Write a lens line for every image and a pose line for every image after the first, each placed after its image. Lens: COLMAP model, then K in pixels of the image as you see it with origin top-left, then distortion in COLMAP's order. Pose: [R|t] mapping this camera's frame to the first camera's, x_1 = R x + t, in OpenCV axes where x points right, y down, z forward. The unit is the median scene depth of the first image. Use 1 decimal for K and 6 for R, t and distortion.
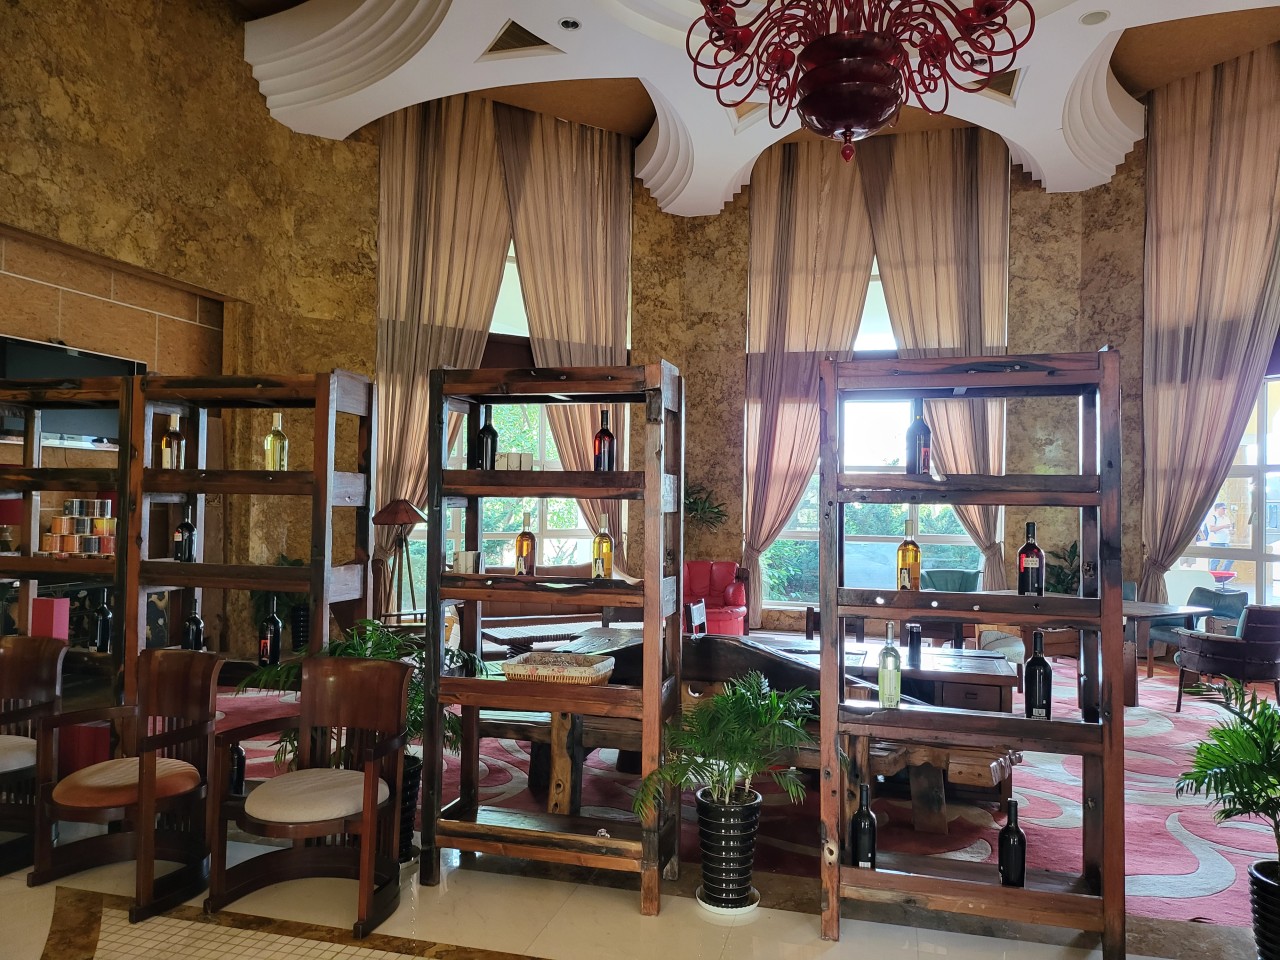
lens RADIAL K [[907.1, 0, 645.0], [0, 907.1, 479.9], [0, 0, 1]] dist [0.080775, -0.067440]
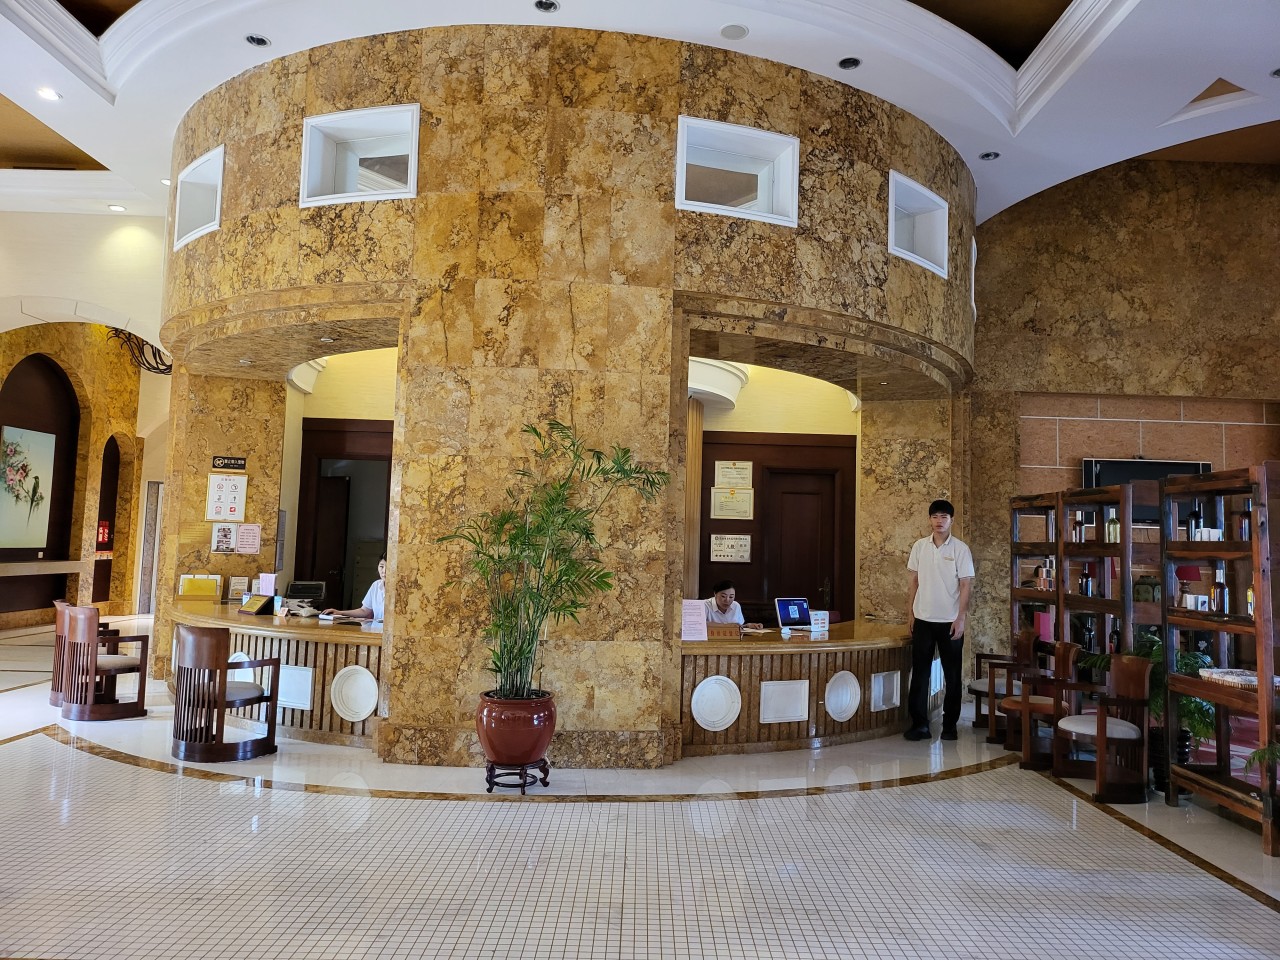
lens RADIAL K [[881.2, 0, 640.0], [0, 881.2, 480.0], [0, 0, 1]] dist [0.044950, -0.058170]
pose [[0.256362, -0.080340, -0.963236, 0.484228], [0.000227, 0.996545, -0.083058, 0.005207], [0.966581, 0.021074, 0.255495, -0.127323]]
